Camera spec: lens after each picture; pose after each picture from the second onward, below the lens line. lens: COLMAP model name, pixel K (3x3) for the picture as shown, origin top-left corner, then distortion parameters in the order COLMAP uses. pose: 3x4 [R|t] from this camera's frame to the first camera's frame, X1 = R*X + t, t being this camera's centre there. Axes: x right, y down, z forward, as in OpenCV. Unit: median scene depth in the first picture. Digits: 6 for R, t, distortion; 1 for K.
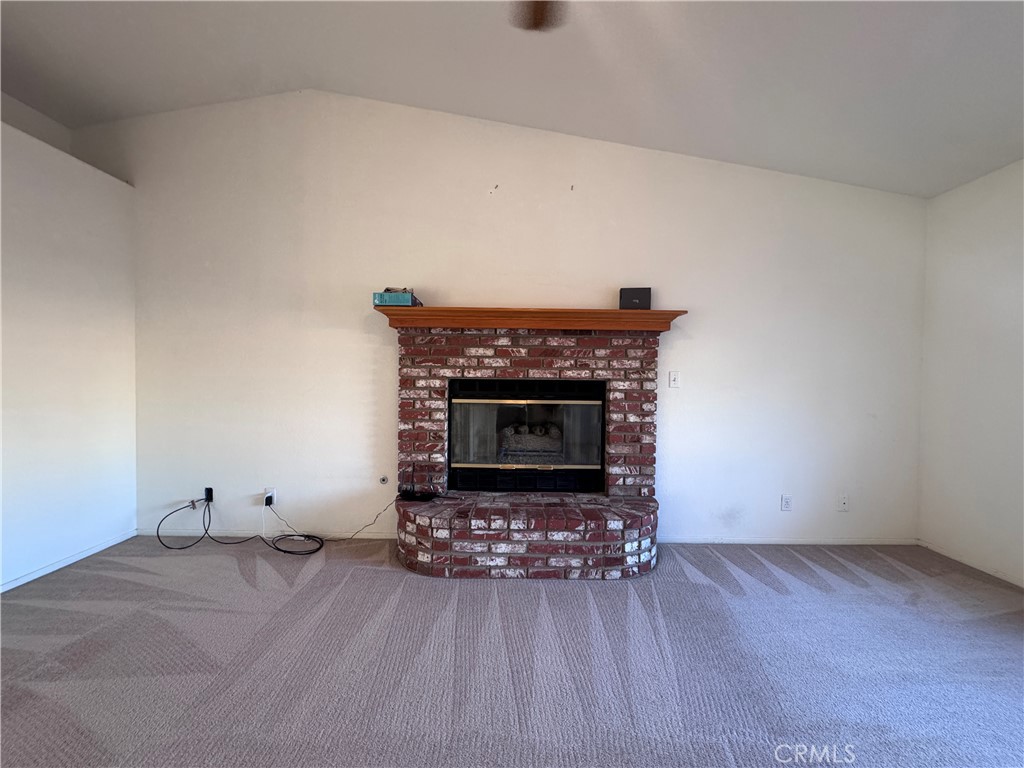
lens RADIAL K [[409.1, 0, 509.5], [0, 409.1, 385.7], [0, 0, 1]] dist [-0.001962, -0.000058]
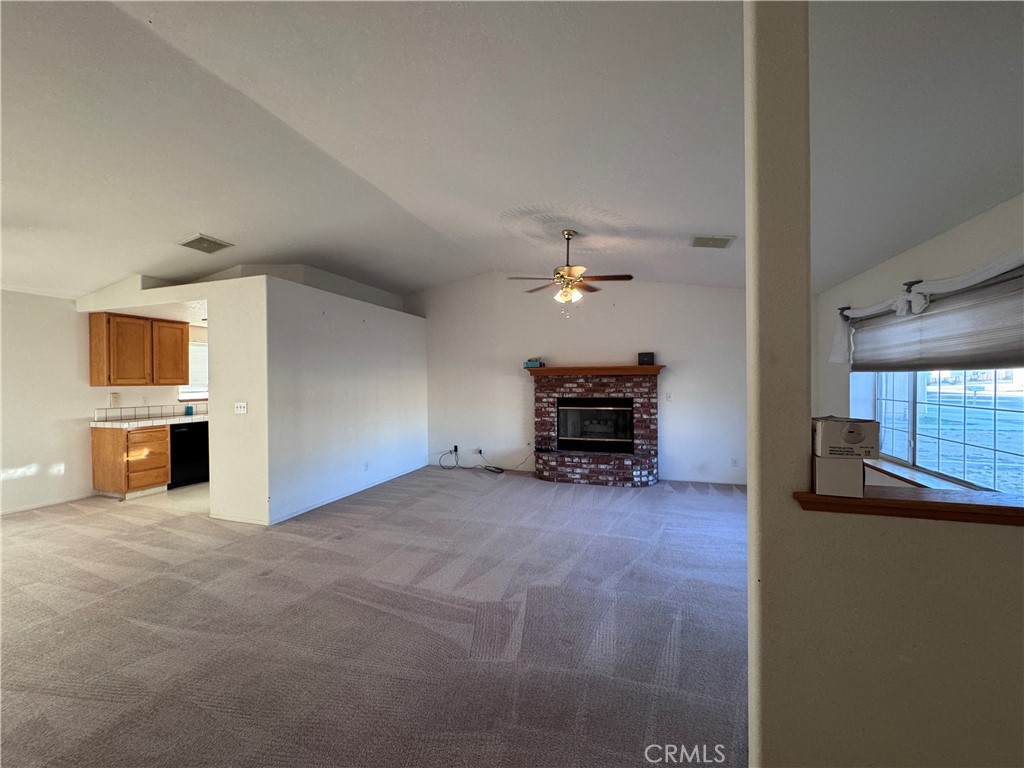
lens RADIAL K [[409.1, 0, 509.5], [0, 409.1, 385.7], [0, 0, 1]] dist [-0.001962, -0.000058]
pose [[0.949112, -0.017819, -0.314435, 0.303473], [0.014497, 0.999812, -0.012902, -0.057700], [0.314606, 0.007687, 0.949191, -1.166589]]
